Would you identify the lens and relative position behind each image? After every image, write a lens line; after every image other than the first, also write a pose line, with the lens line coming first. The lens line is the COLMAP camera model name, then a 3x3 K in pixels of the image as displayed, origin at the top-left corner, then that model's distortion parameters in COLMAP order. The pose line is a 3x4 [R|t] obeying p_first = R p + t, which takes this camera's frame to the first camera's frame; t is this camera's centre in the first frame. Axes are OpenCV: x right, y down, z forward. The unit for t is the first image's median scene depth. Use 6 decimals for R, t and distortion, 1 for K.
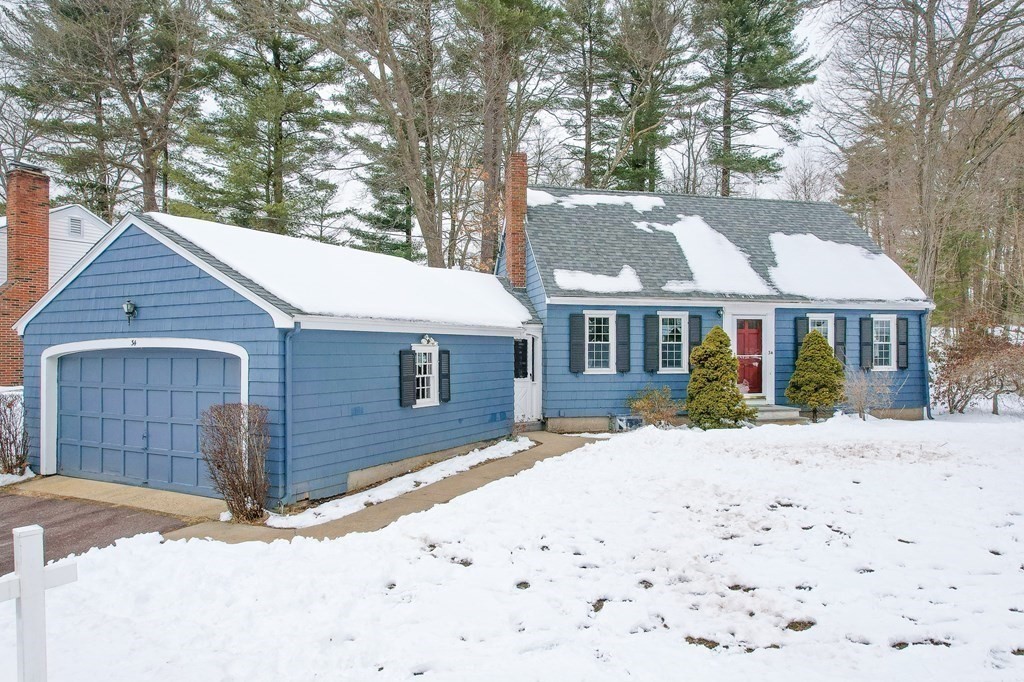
lens RADIAL K [[693.0, 0, 512.0], [0, 693.0, 341.0], [0, 0, 1]] dist [-0.008826, -0.001360]
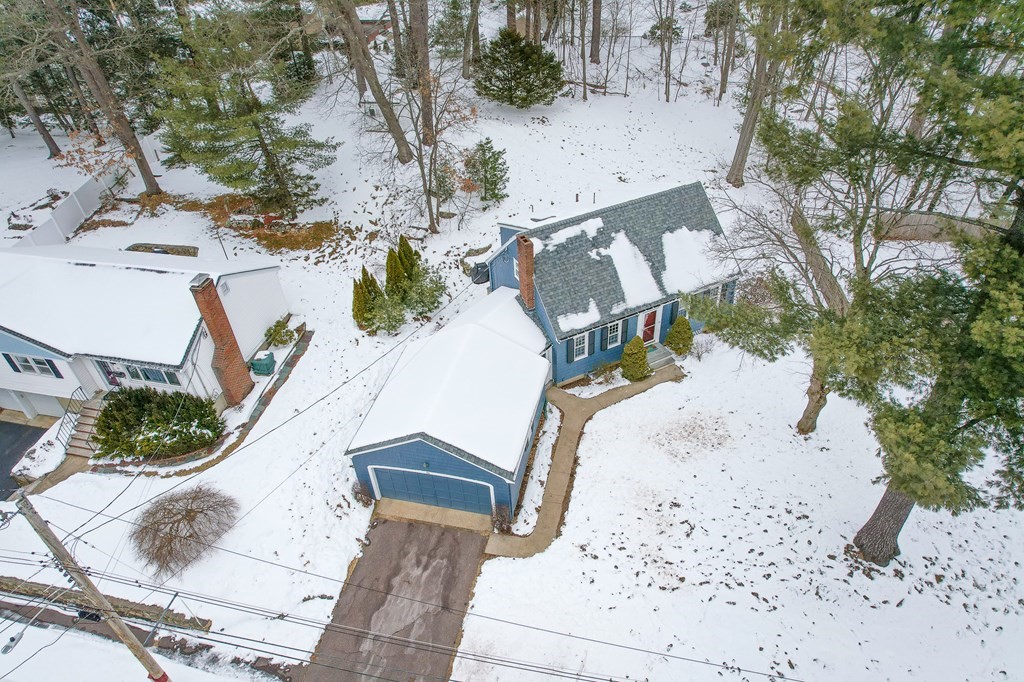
lens RADIAL K [[661.5, 0, 512.0], [0, 661.5, 341.0], [0, 0, 1]] dist [-0.007679, -0.001351]
pose [[0.968606, -0.191933, 0.157998, -0.352866], [0.050369, 0.773887, 0.631318, -1.191537], [-0.243444, -0.603541, 0.759259, -0.373790]]
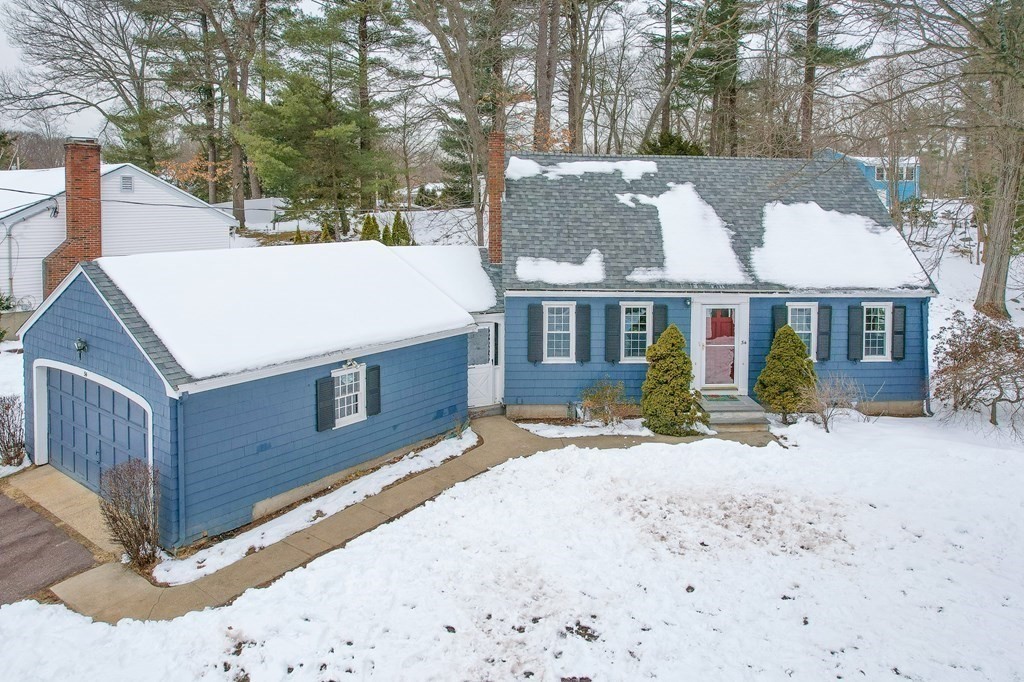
lens RADIAL K [[689.7, 0, 513.9], [0, 689.7, 217.6], [0, 0, 1]] dist [-0.007558, -0.000885]
pose [[0.985699, 0.014222, -0.167913, 0.223554], [-0.008244, 0.999309, 0.036249, -0.197745], [0.168312, -0.034347, 0.985135, 0.000550]]
